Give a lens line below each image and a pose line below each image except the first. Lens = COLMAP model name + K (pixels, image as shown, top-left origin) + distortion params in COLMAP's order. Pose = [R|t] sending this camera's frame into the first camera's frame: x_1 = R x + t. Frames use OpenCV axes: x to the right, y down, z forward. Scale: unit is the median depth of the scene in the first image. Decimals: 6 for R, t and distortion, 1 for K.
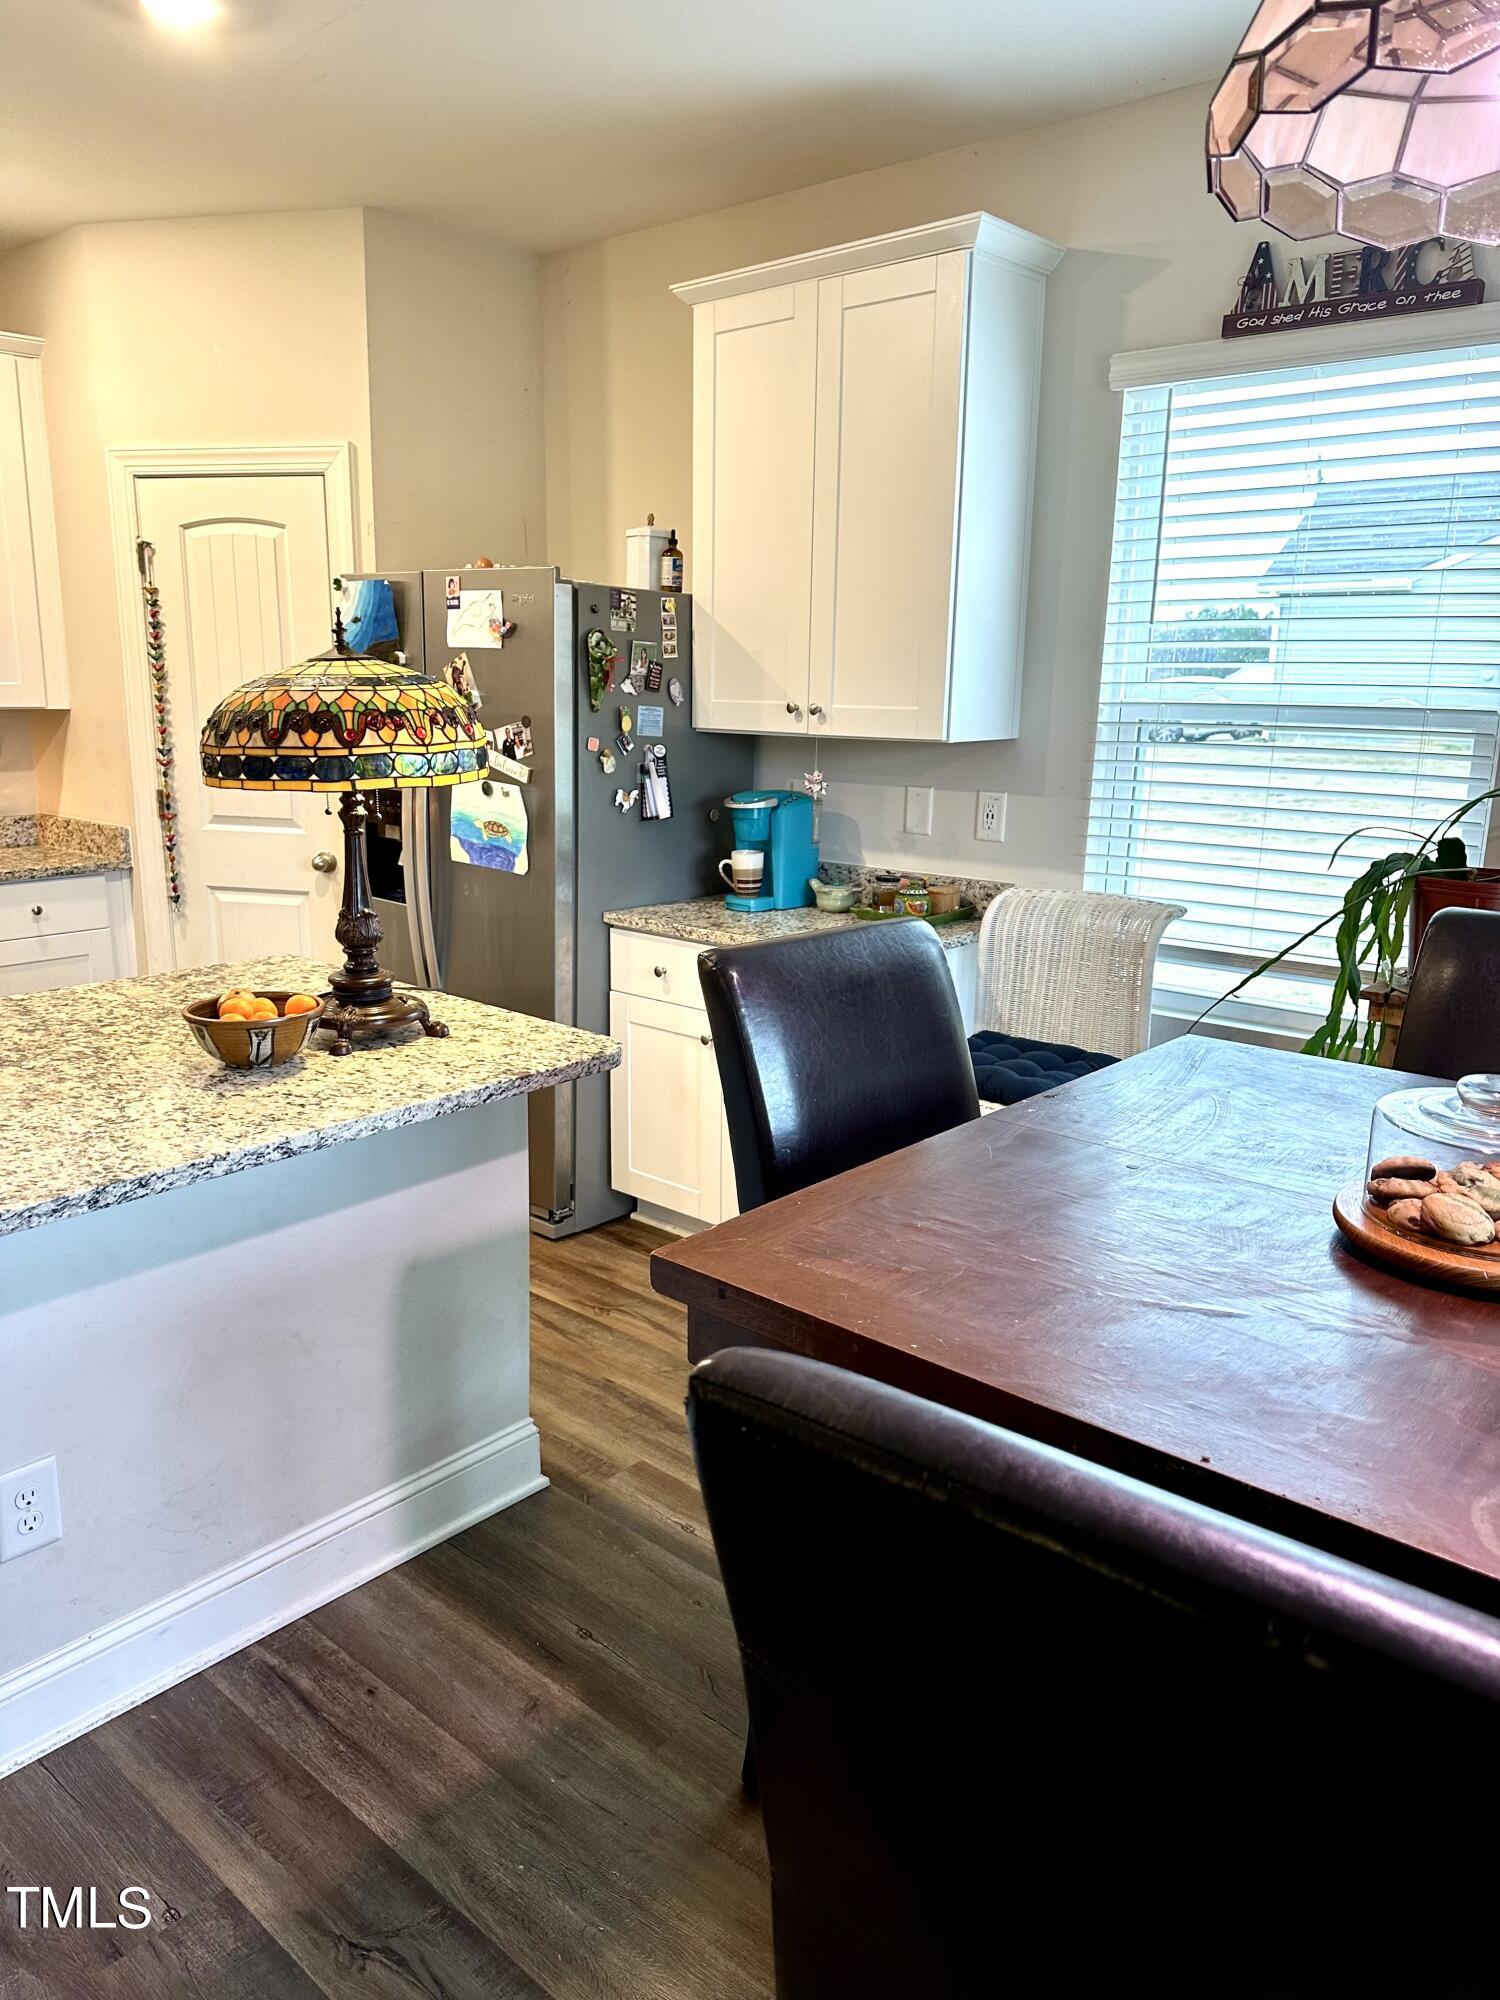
lens RADIAL K [[1421.1, 0, 801.8], [0, 1421.1, 1005.4], [0, 0, 1]] dist [0.054771, -0.075475]
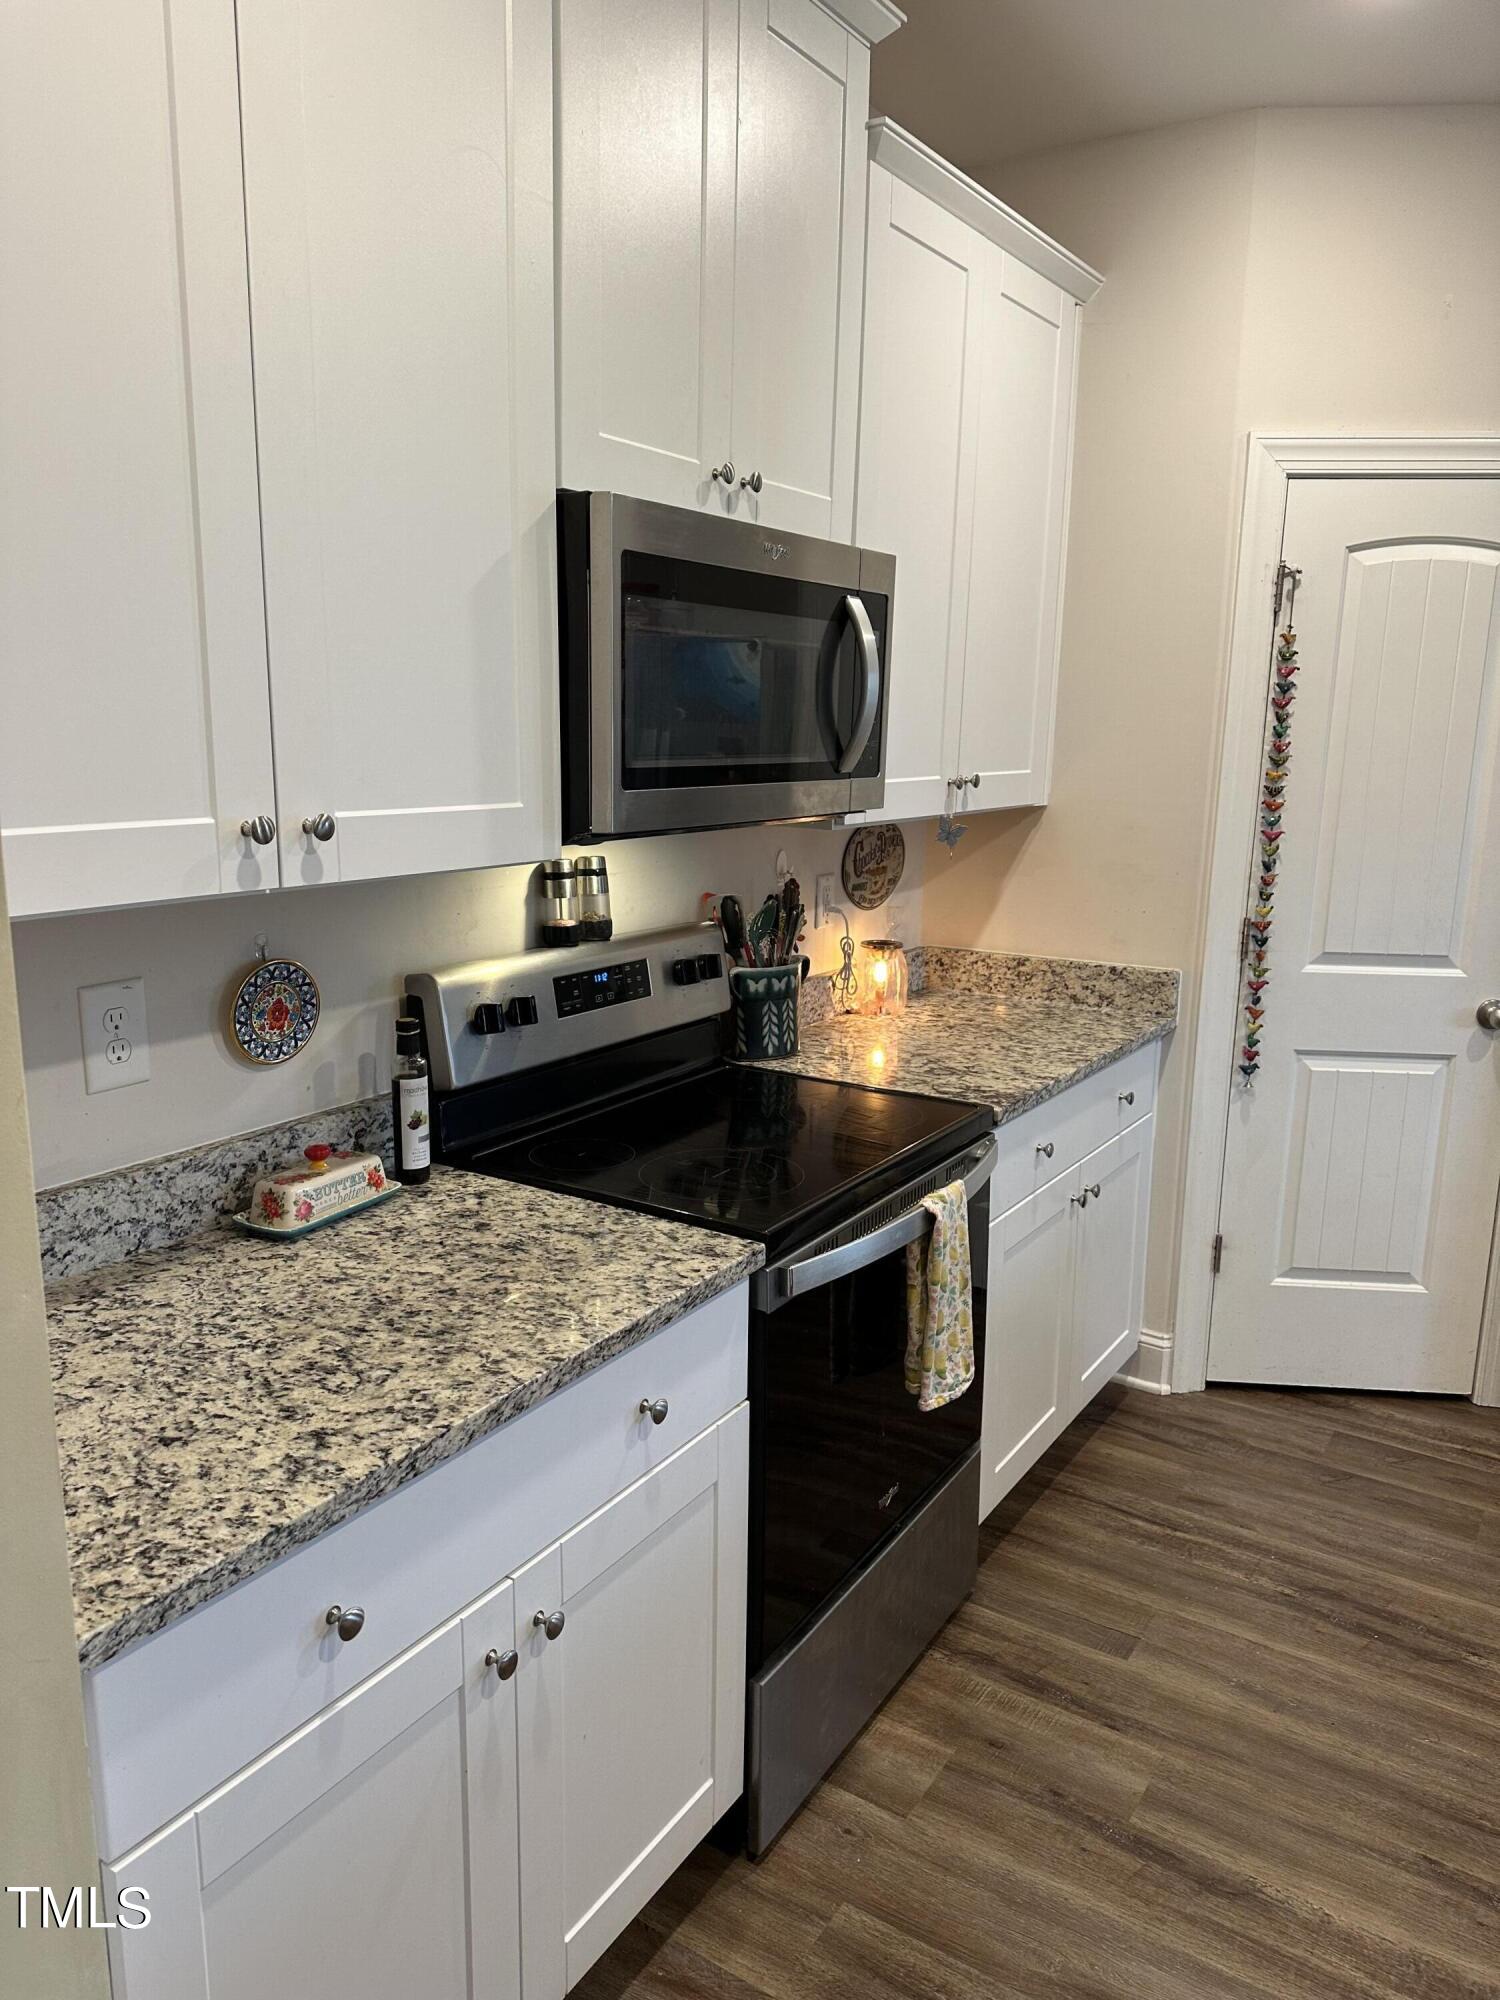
lens RADIAL K [[1421.1, 0, 669.0], [0, 1421.1, 1013.4], [0, 0, 1]] dist [0.054771, -0.075475]
pose [[0.995378, -0.028165, 0.091809, -0.953792], [0.030052, 0.999363, -0.019229, -0.117438], [-0.091209, 0.021899, 0.995591, 0.385174]]
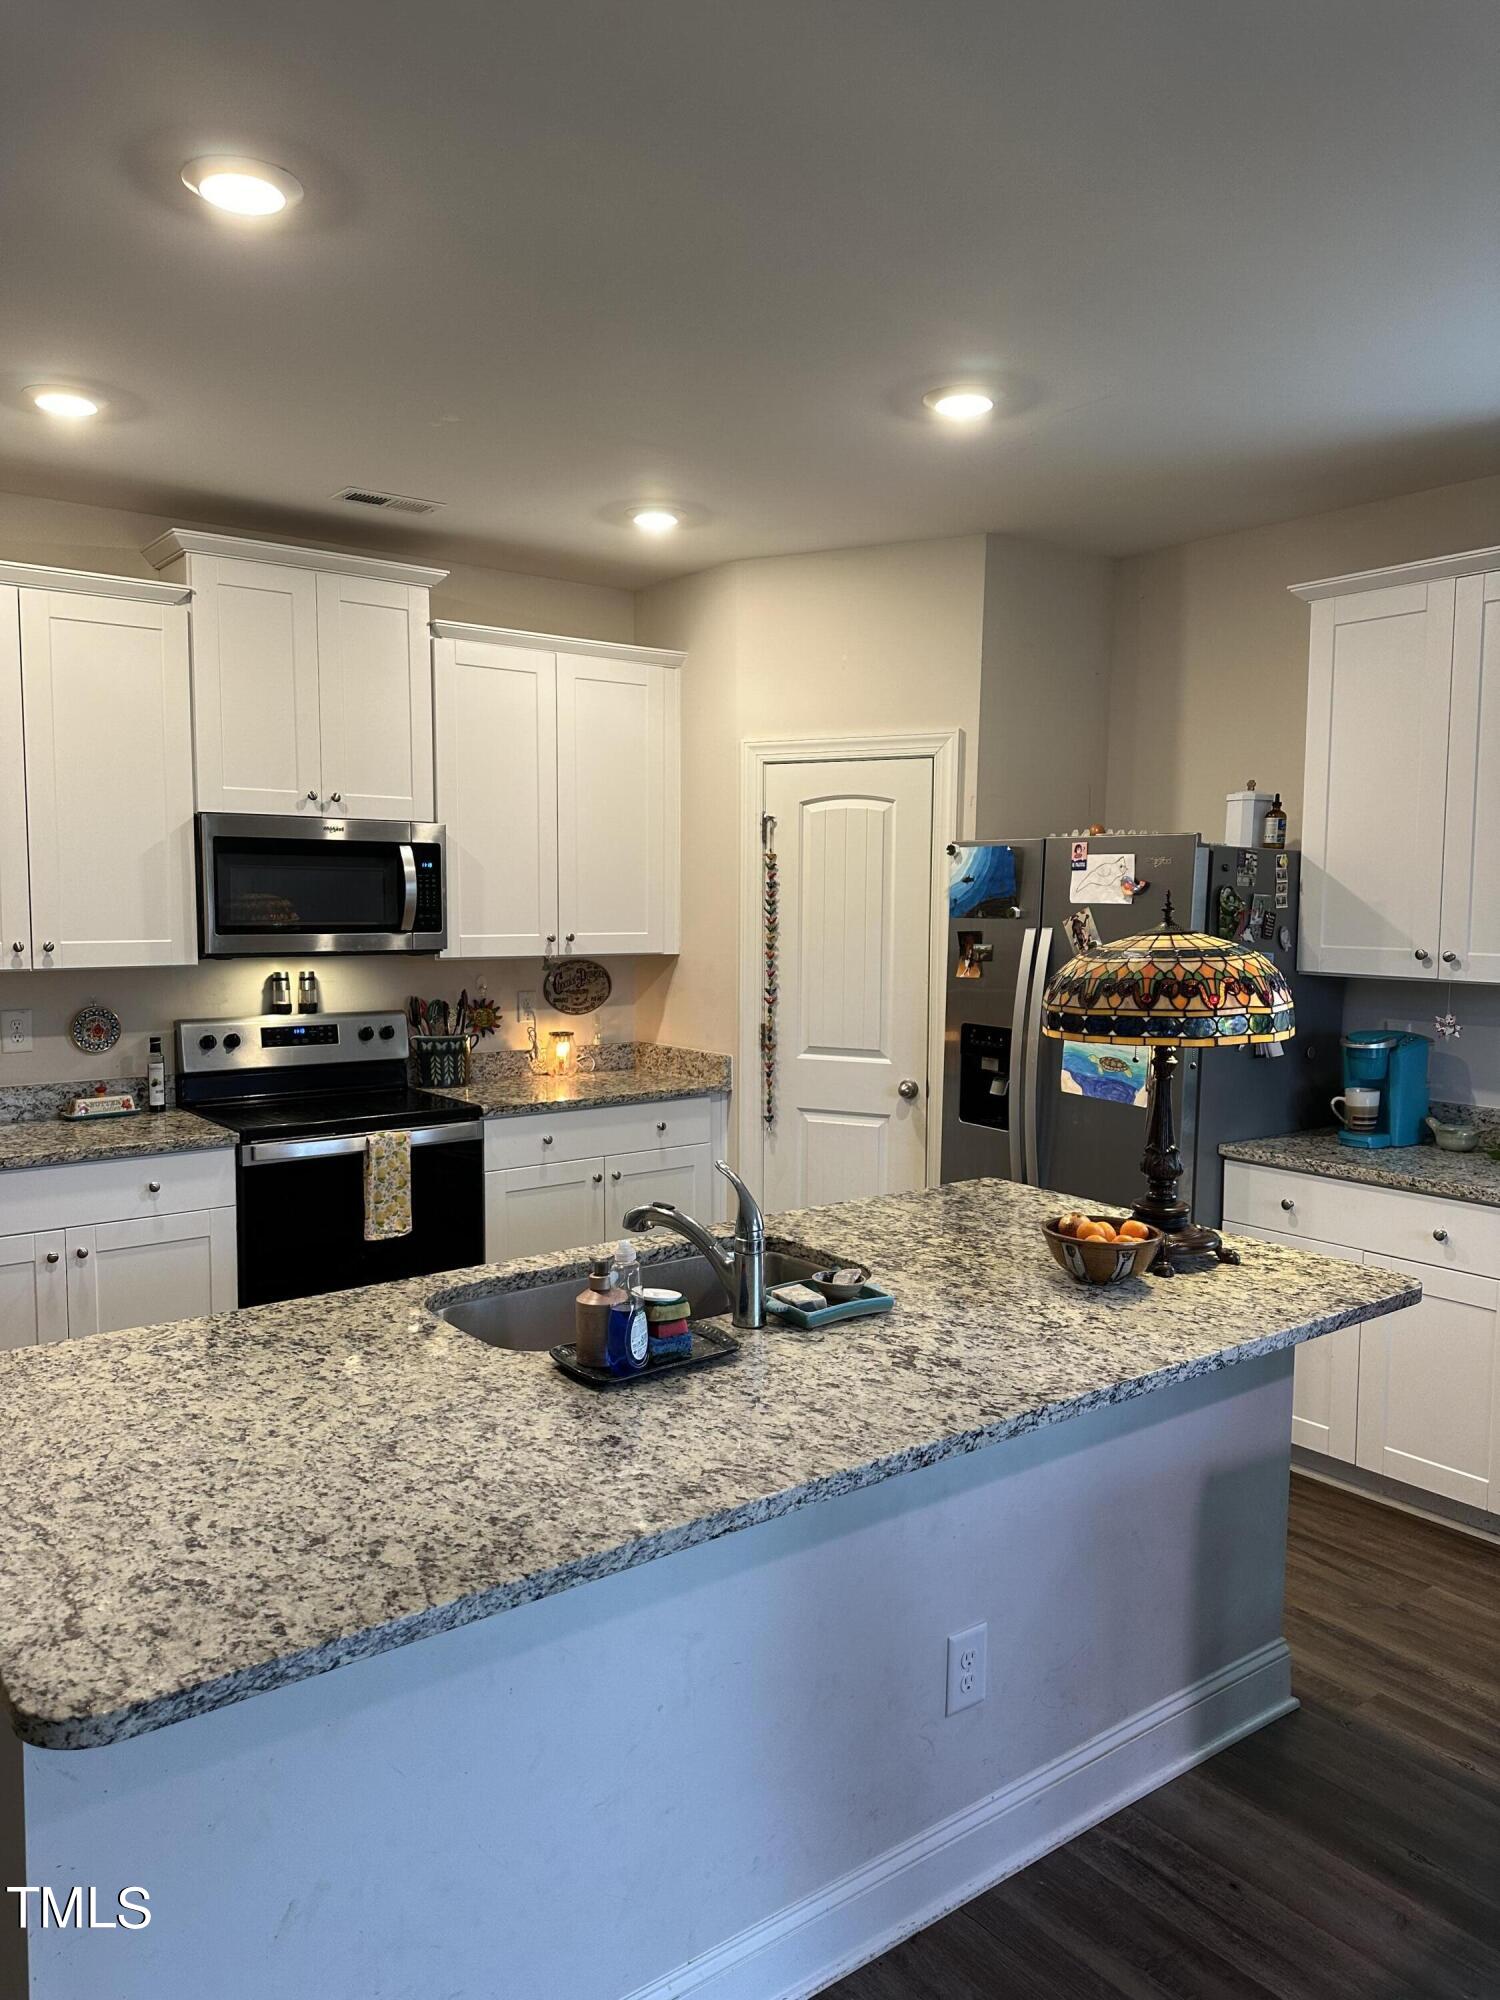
lens RADIAL K [[1421.1, 0, 719.8], [0, 1421.1, 997.0], [0, 0, 1]] dist [0.054771, -0.075475]
pose [[0.971081, 0.003499, -0.238726, -0.249845], [-0.040172, 0.988032, -0.148926, -0.000501], [0.235348, 0.154209, 0.959599, -0.126192]]
